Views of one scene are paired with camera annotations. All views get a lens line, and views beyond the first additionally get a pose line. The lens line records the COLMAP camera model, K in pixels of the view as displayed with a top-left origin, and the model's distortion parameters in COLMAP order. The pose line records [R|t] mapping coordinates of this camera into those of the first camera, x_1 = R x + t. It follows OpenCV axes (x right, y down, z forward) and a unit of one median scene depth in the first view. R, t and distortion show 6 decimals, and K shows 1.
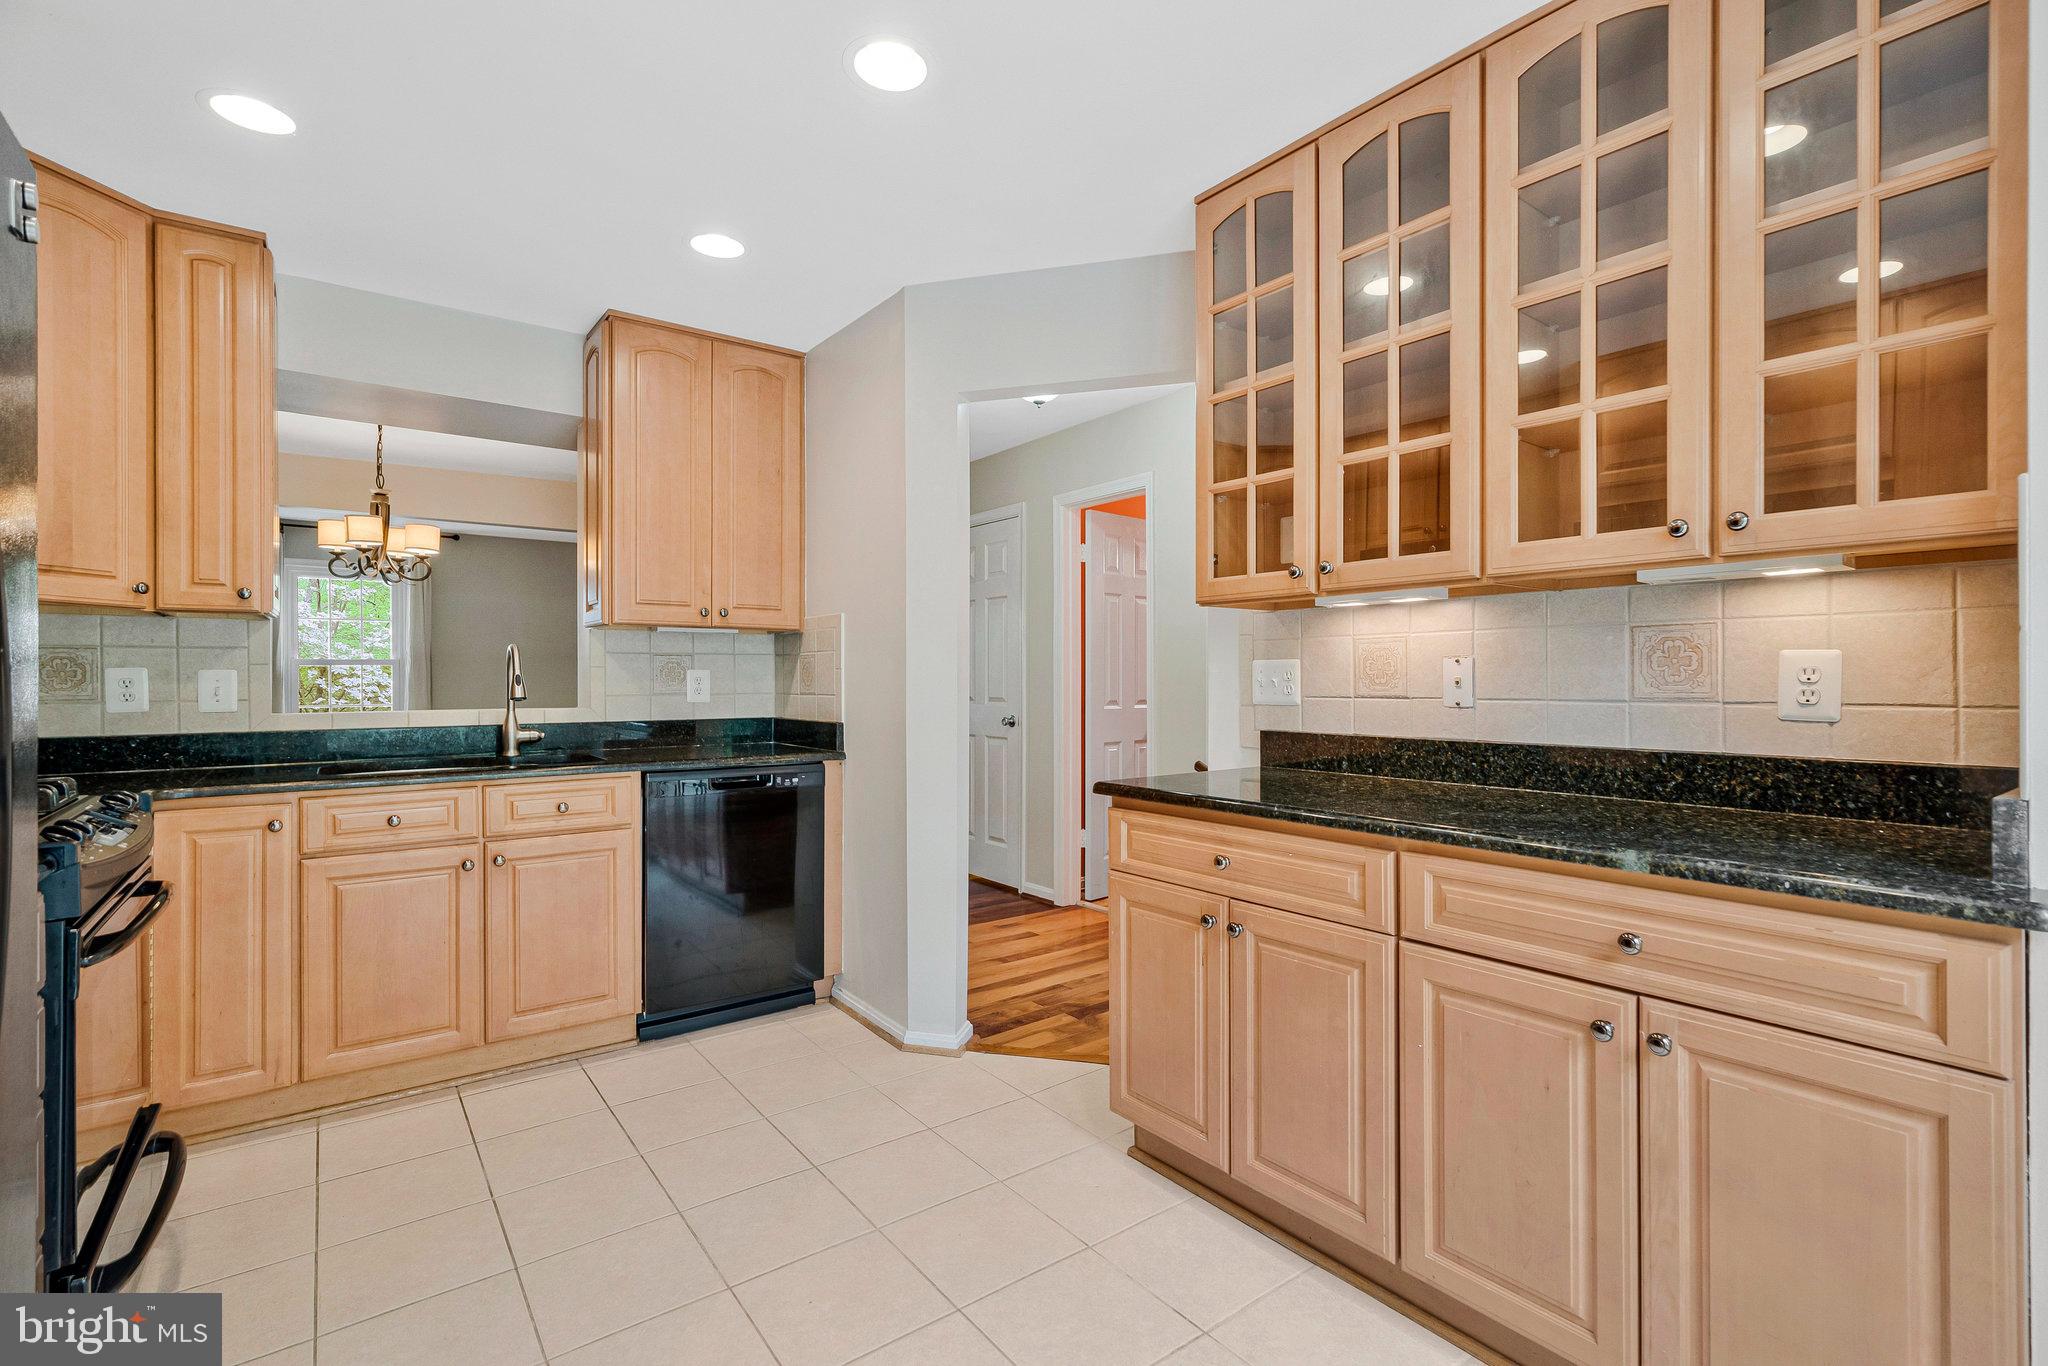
lens RADIAL K [[953.2, 0, 1028.2], [0, 953.2, 671.2], [0, 0, 1]] dist [-0.001359, 0.000442]
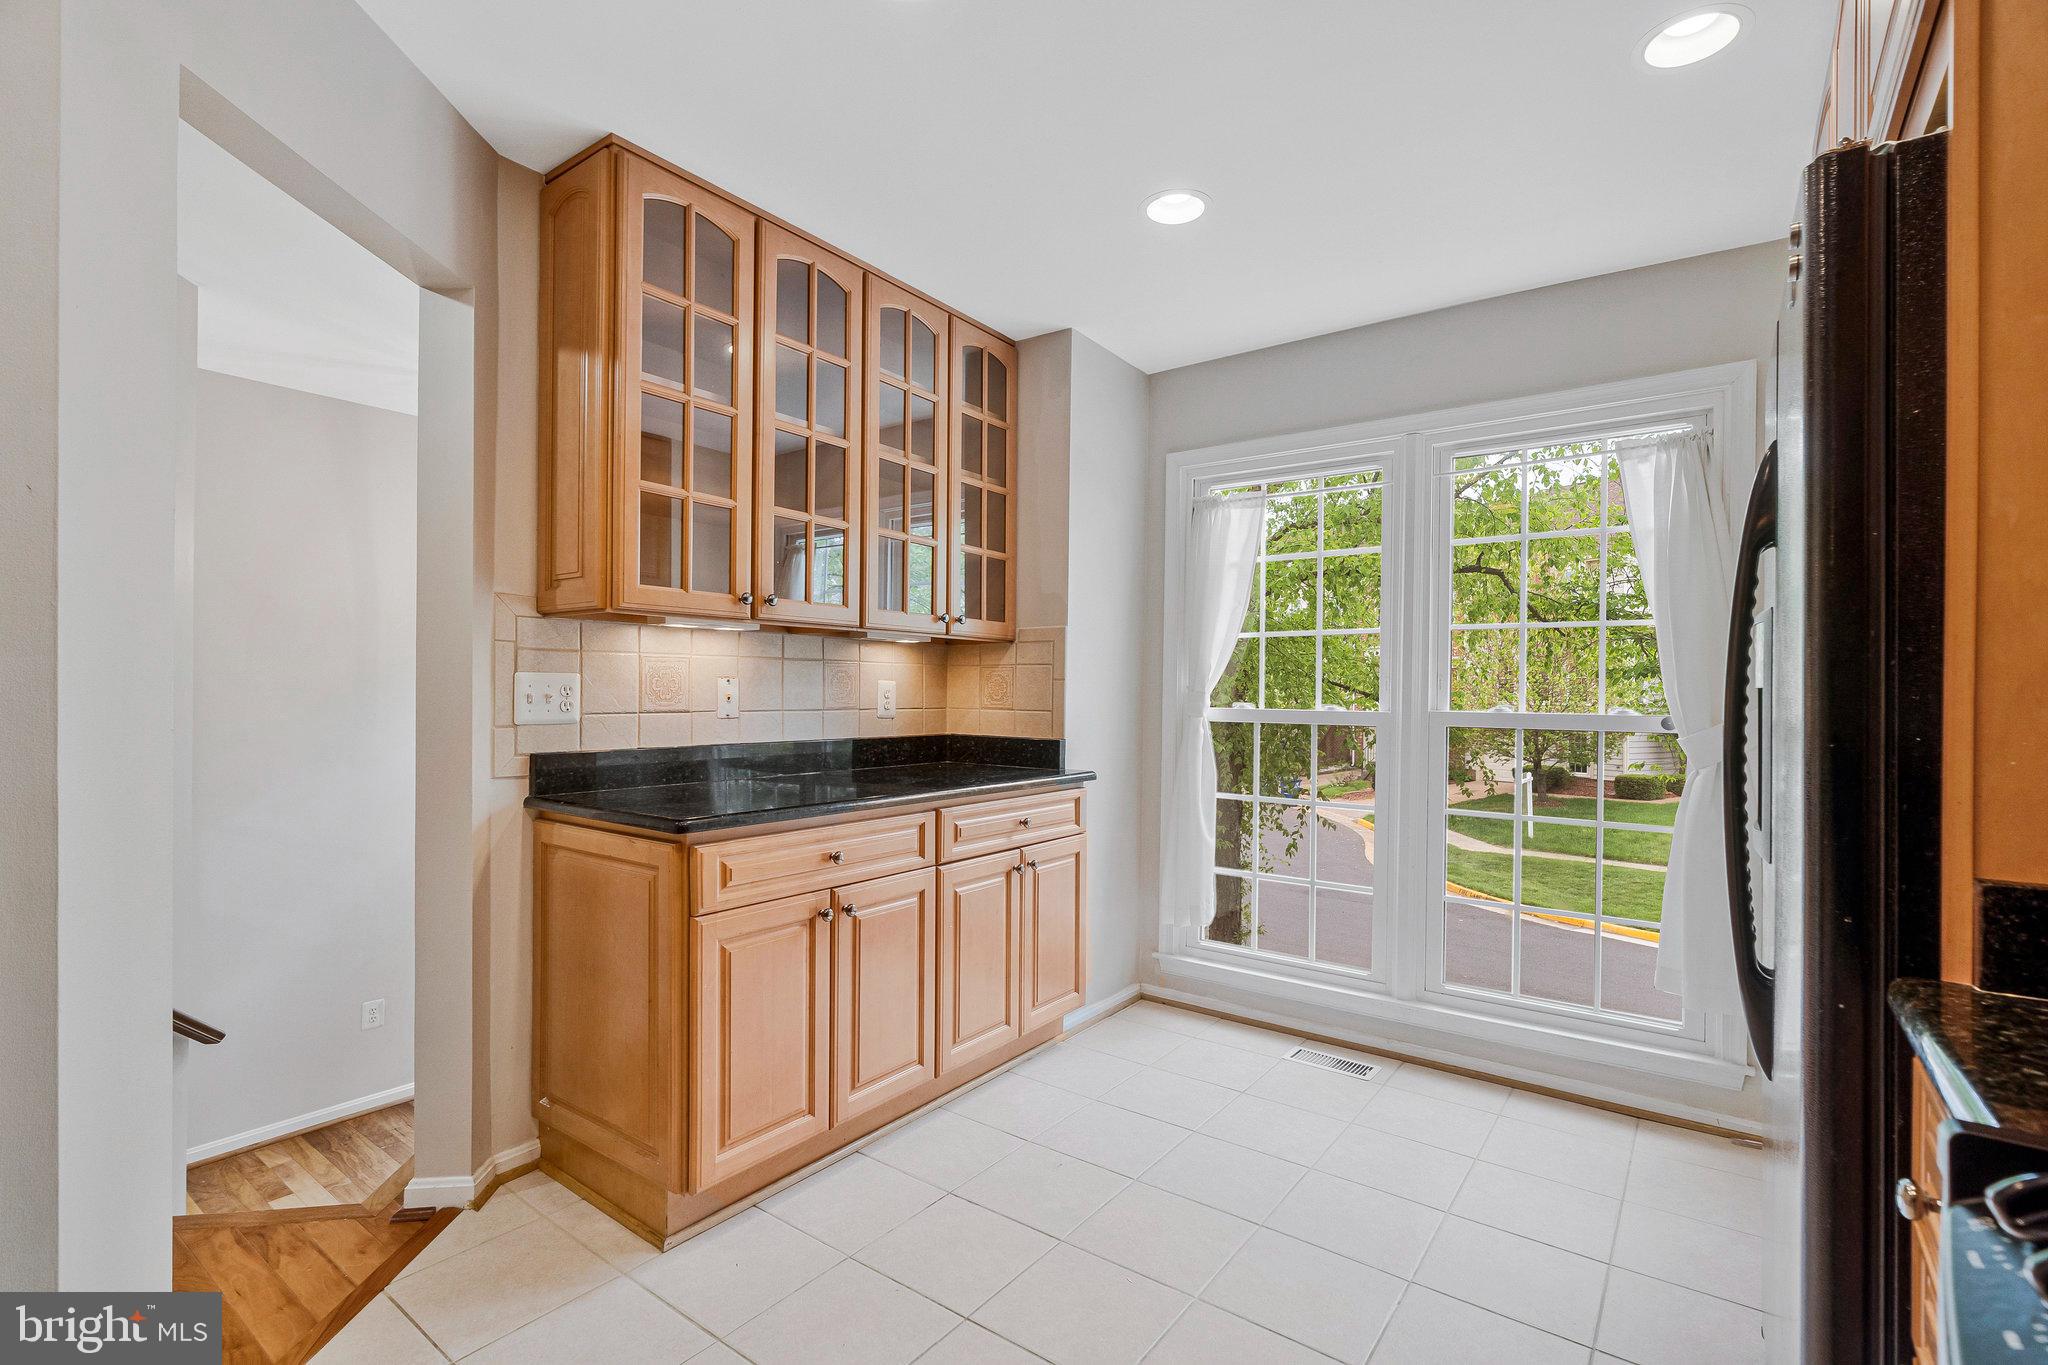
lens RADIAL K [[944.7, 0, 1013.4], [0, 944.7, 700.6], [0, 0, 1]] dist [-0.002779, -0.000095]
pose [[-0.289383, -0.008606, 0.957175, -0.688209], [-0.015247, 0.999874, 0.004380, 0.003353], [-0.957092, -0.013326, -0.289478, 0.824359]]
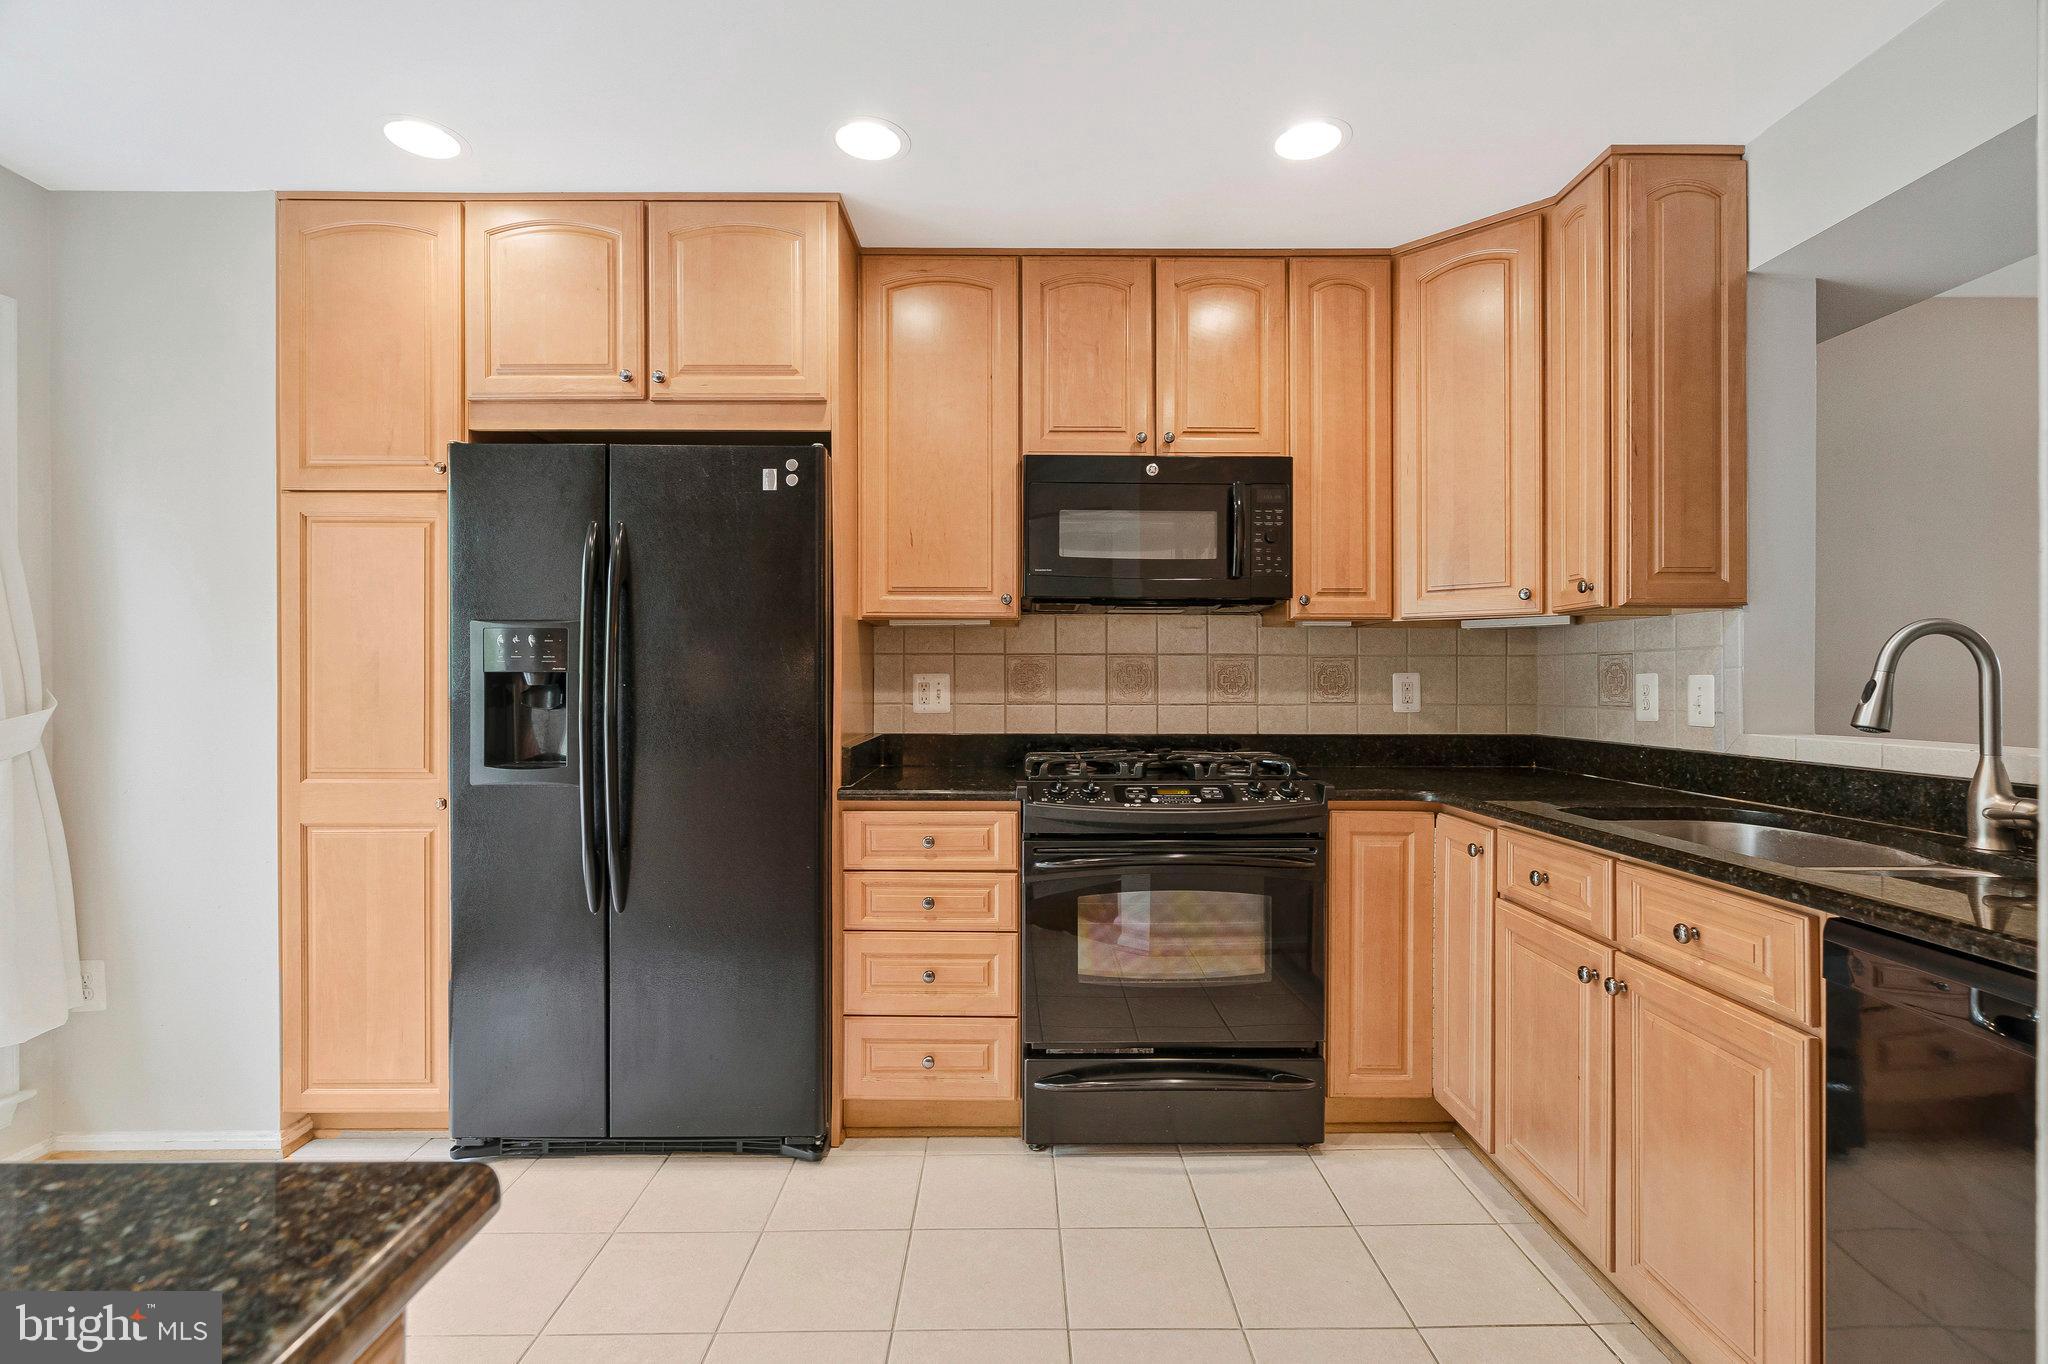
lens RADIAL K [[953.2, 0, 1028.2], [0, 953.2, 670.2], [0, 0, 1]] dist [-0.001359, 0.000442]
pose [[-0.582087, -0.007005, -0.813096, 0.166402], [0.005473, 0.999906, -0.012532, 0.002200], [0.813108, -0.011745, -0.581995, 1.072310]]
